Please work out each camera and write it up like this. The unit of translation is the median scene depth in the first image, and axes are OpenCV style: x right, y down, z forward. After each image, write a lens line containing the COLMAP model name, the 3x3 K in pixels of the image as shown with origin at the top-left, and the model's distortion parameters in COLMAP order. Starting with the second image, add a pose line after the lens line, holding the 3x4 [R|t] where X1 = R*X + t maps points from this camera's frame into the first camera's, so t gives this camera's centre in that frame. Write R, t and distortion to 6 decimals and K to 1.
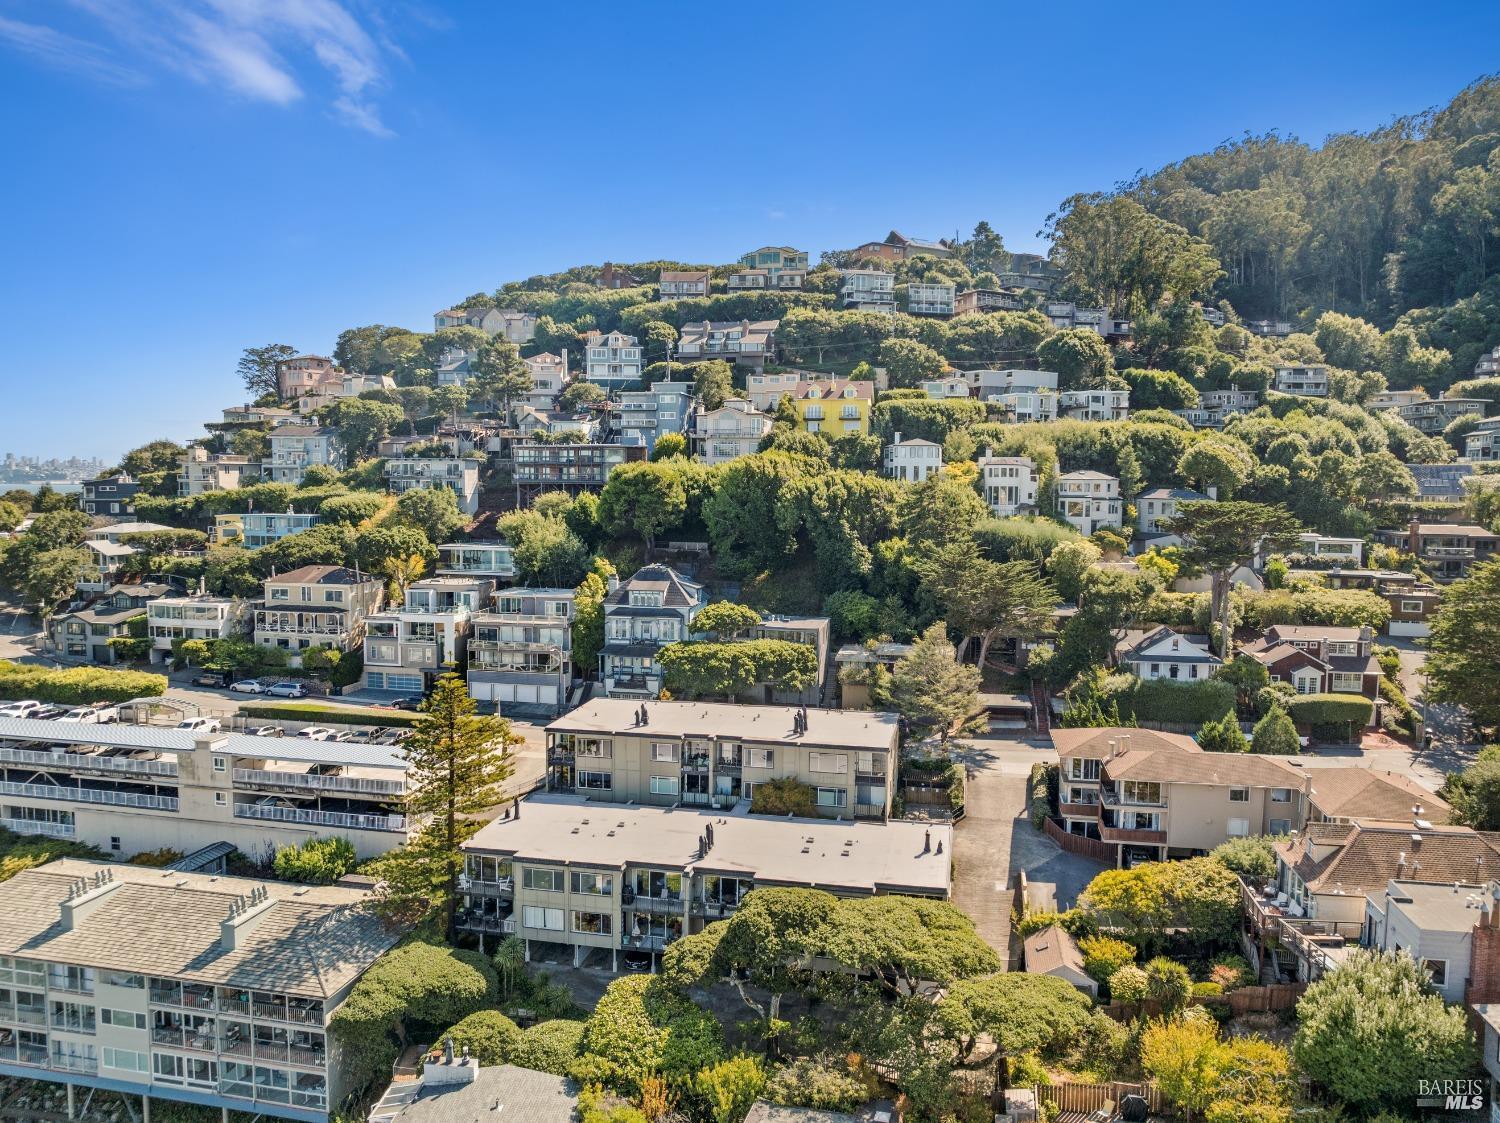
lens RADIAL K [[1047.8, 0, 750.0], [0, 1047.8, 561.5], [0, 0, 1]] dist [-0.006714, -0.001493]
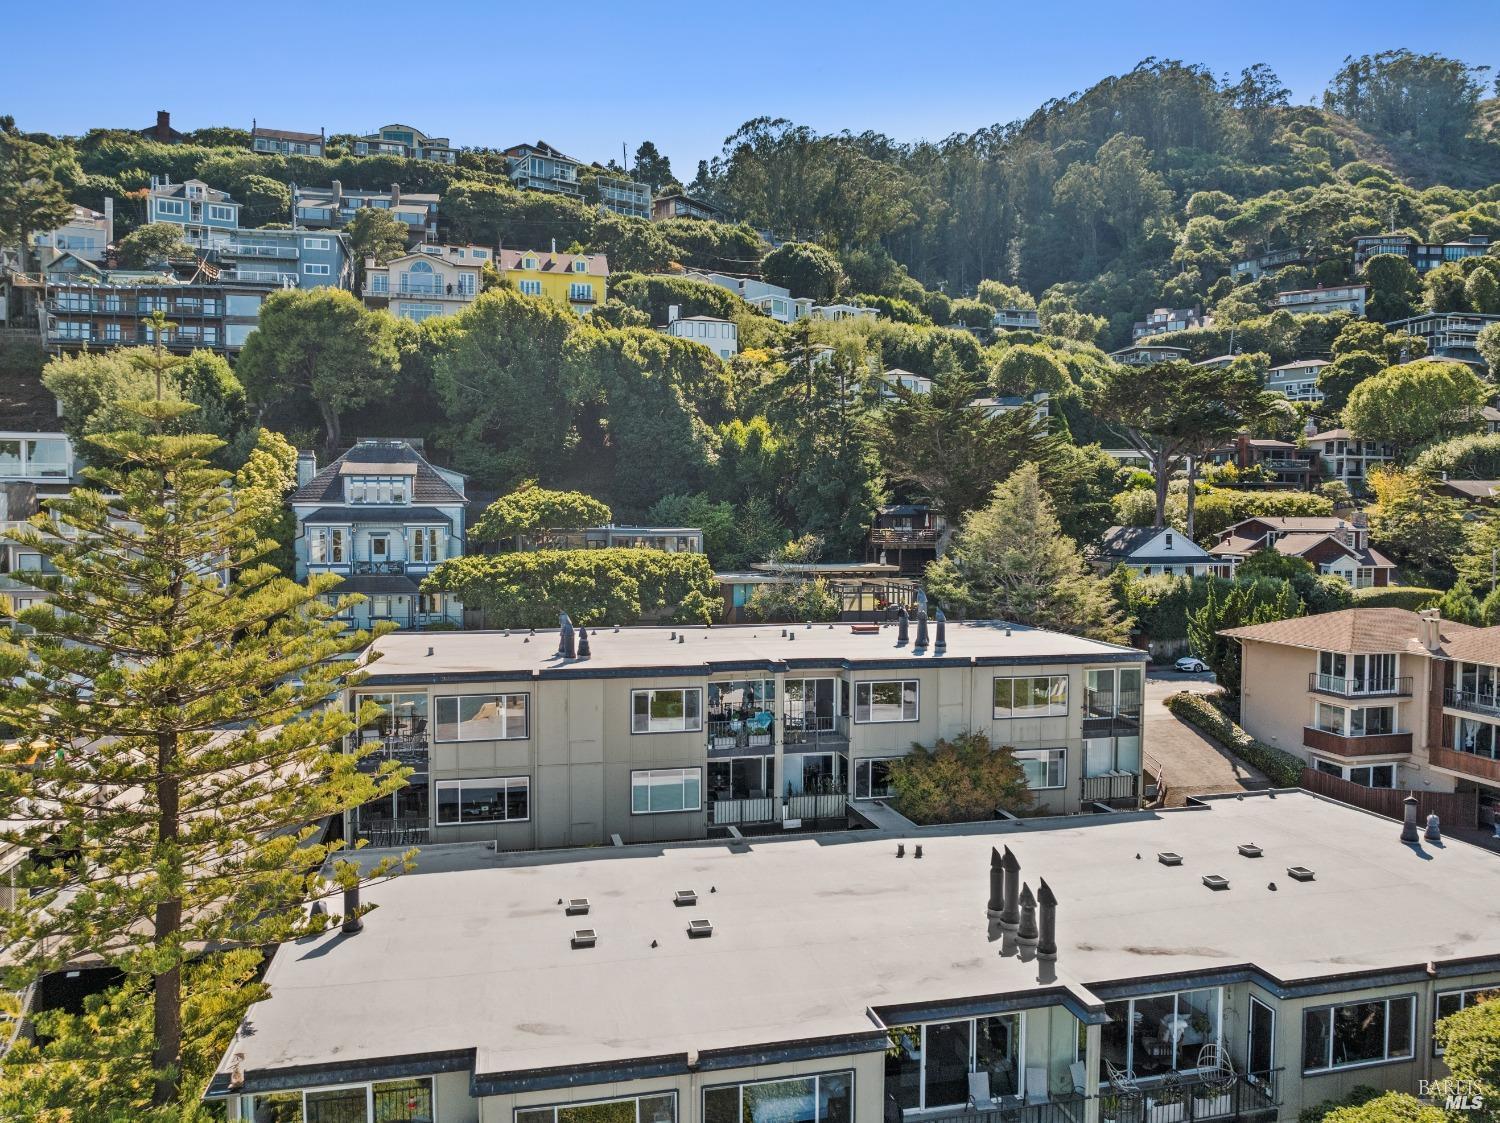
lens RADIAL K [[1056.4, 0, 750.0], [0, 1056.4, 561.5], [0, 0, 1]] dist [-0.045230, 0.001991]
pose [[0.904603, -0.020109, 0.425781, -0.148221], [0.034478, 0.999065, -0.026066, 0.087969], [-0.424859, 0.038260, 0.904451, 0.395392]]
